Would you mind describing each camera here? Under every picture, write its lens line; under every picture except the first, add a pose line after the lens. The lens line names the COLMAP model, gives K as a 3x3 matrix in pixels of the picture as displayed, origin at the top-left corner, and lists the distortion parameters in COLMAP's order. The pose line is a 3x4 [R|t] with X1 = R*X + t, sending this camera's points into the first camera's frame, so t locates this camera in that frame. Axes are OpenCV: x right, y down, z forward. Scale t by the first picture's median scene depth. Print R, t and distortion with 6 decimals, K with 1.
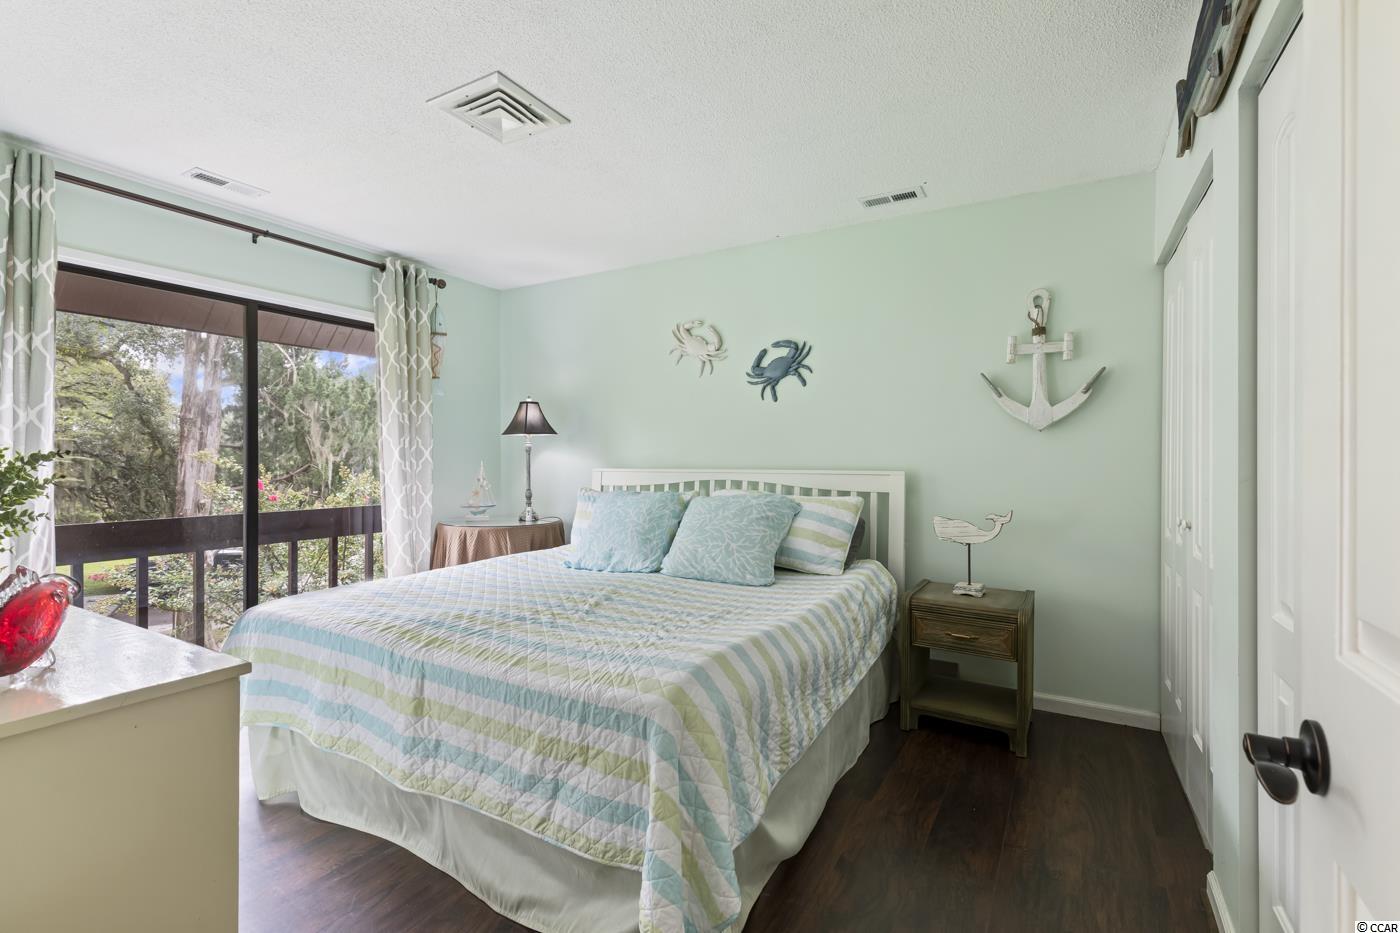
lens RADIAL K [[635.4, 0, 695.4], [0, 635.4, 473.9], [0, 0, 1]] dist [0.003809, 0.000201]
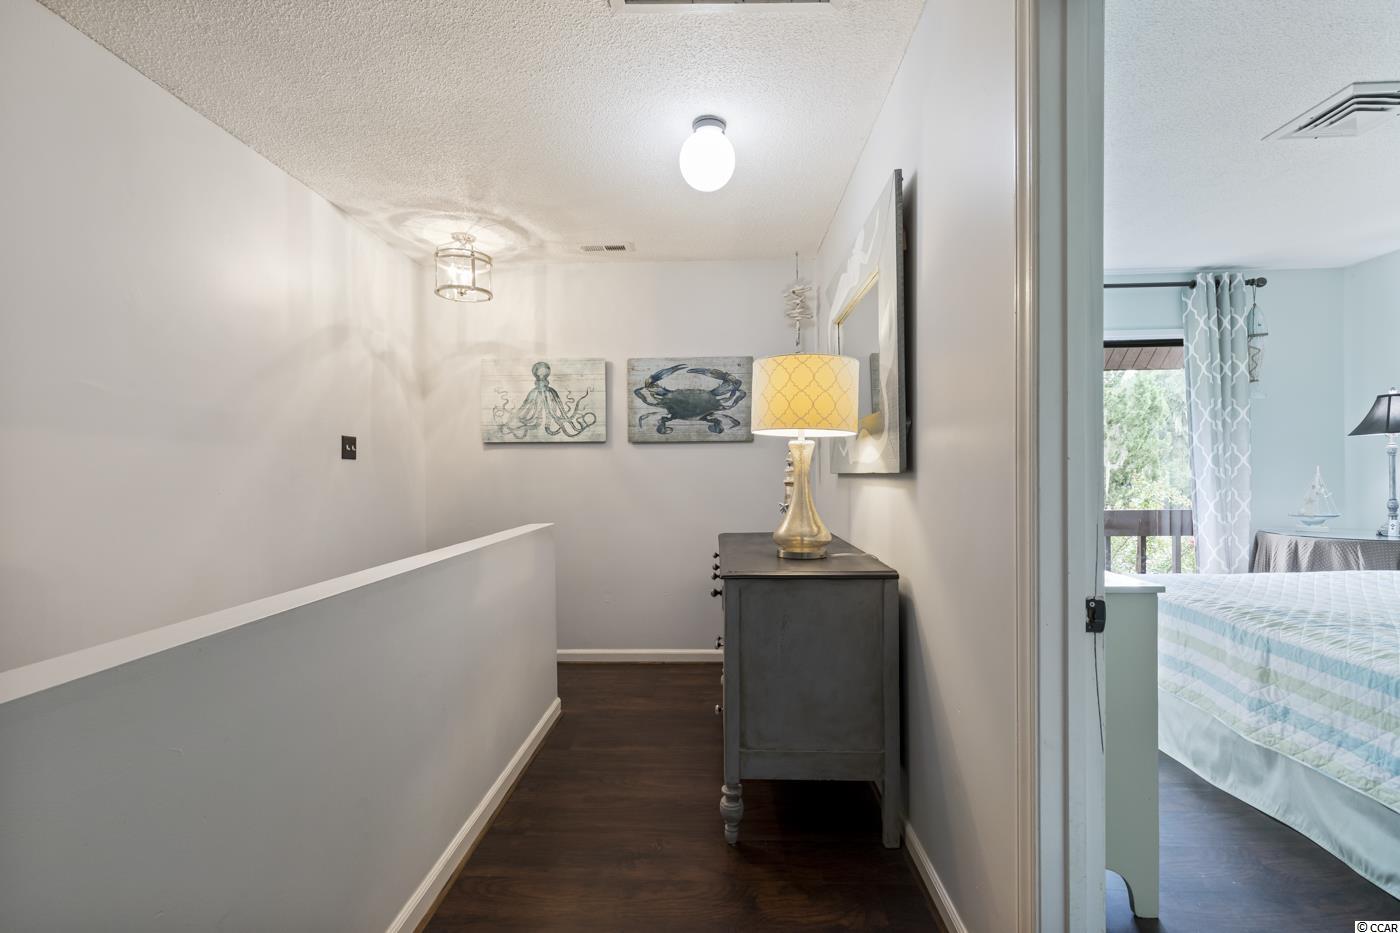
lens RADIAL K [[635.4, 0, 695.4], [0, 635.4, 473.9], [0, 0, 1]] dist [0.003809, 0.000201]
pose [[0.470394, -0.005021, -0.882442, 0.082811], [-0.006647, 0.999935, -0.009233, 0.008769], [0.882432, 0.010209, 0.470330, -0.358098]]
